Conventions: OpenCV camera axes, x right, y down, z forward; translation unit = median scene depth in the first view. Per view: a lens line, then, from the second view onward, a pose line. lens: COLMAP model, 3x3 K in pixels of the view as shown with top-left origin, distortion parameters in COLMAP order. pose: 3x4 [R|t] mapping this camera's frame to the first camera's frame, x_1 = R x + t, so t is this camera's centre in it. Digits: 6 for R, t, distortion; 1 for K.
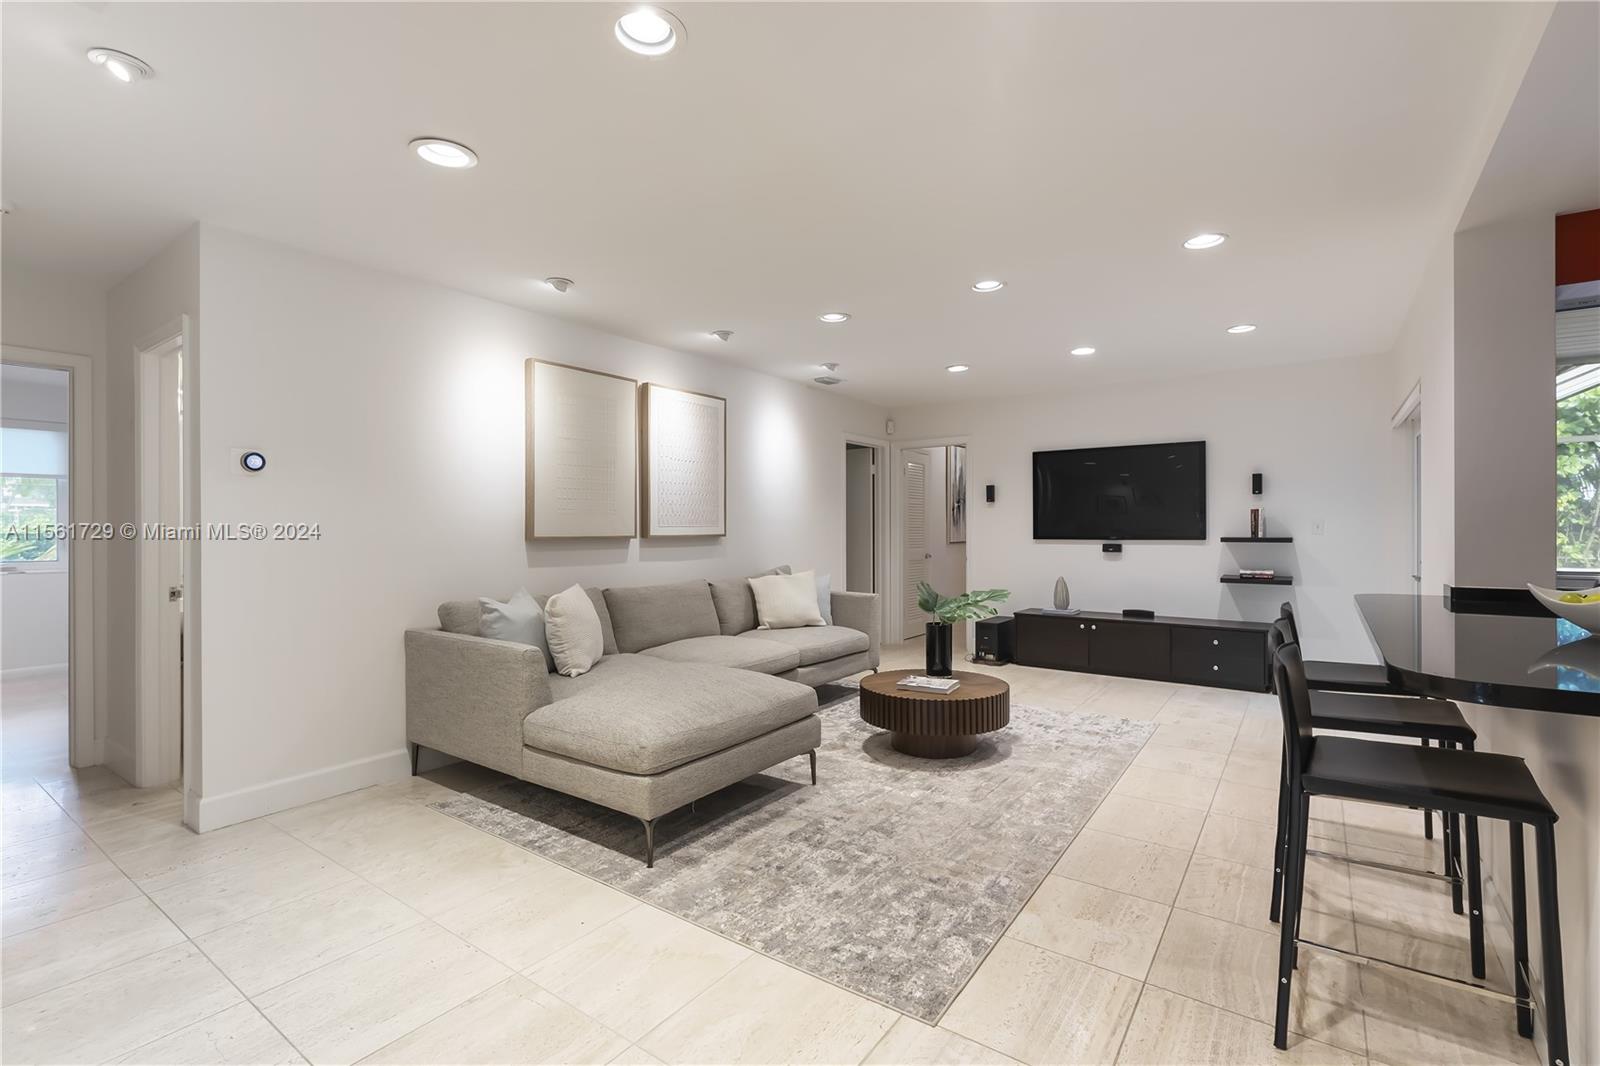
lens RADIAL K [[718.2, 0, 796.7], [0, 718.2, 526.9], [0, 0, 1]] dist [-0.012223, 0.002537]
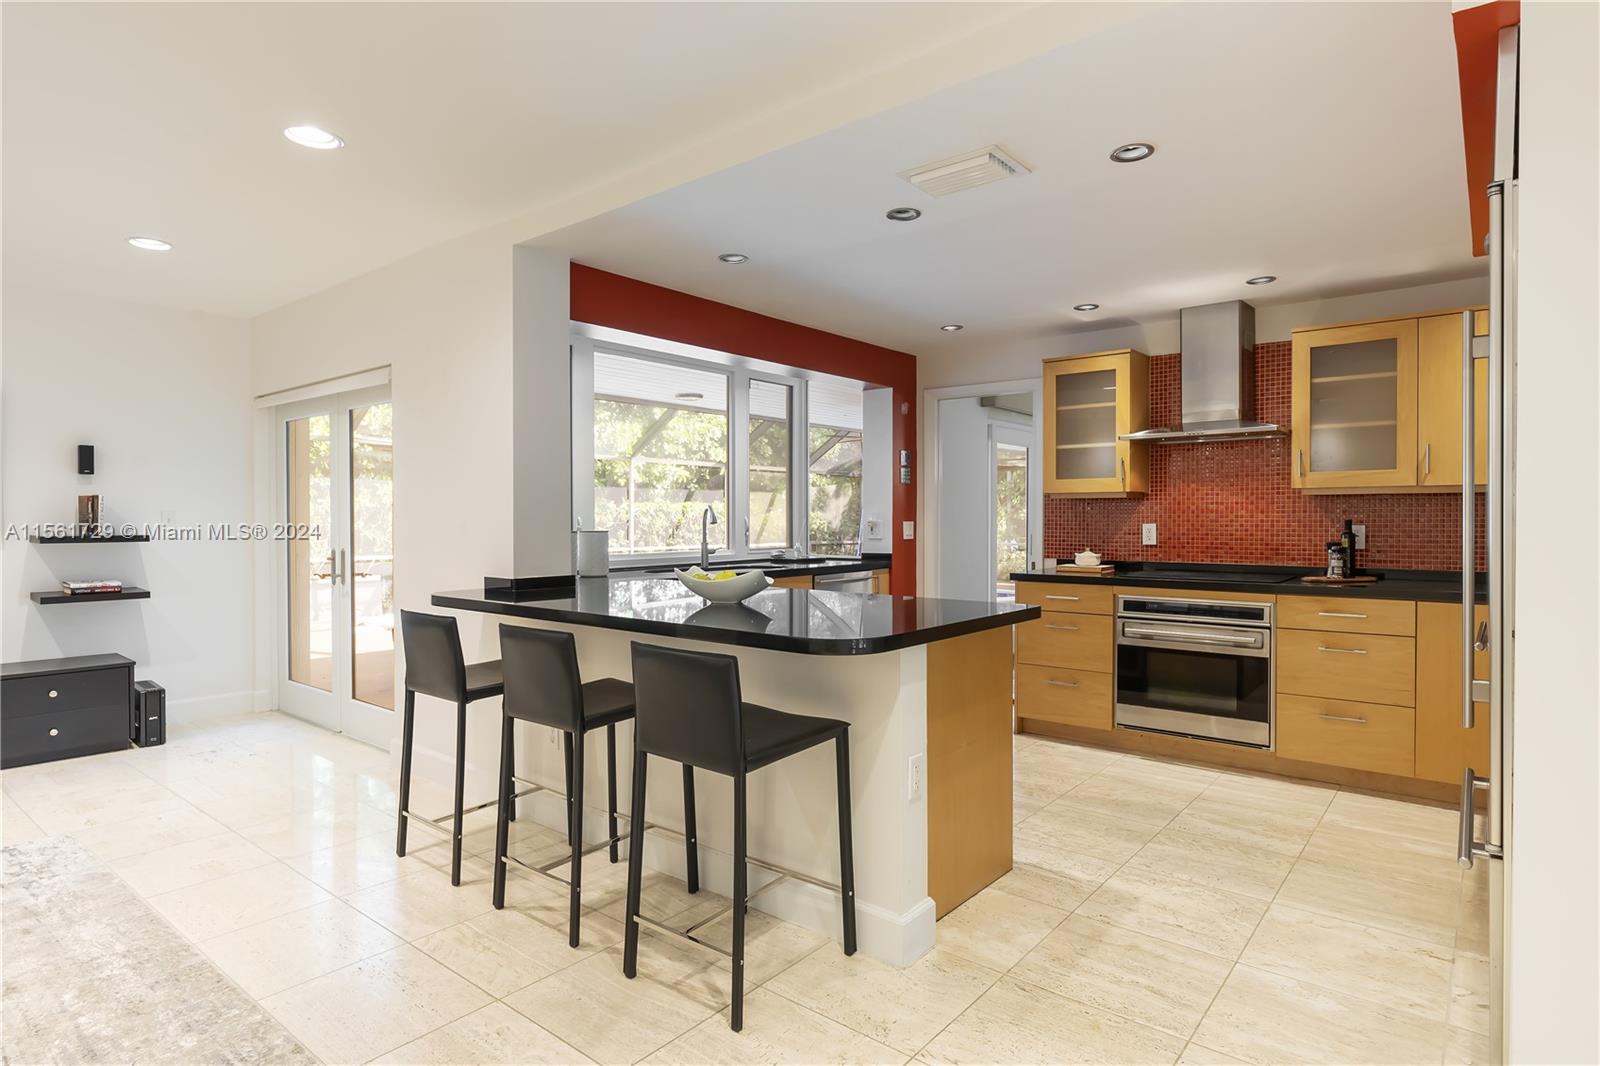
lens RADIAL K [[861.1, 0, 798.7], [0, 861.1, 522.4], [0, 0, 1]] dist [0.001590, 0.000239]
pose [[0.059332, 0.000487, 0.998238, -0.225627], [-0.002611, 0.999997, -0.000333, 0.000294], [-0.998235, -0.002586, 0.059333, 0.338461]]
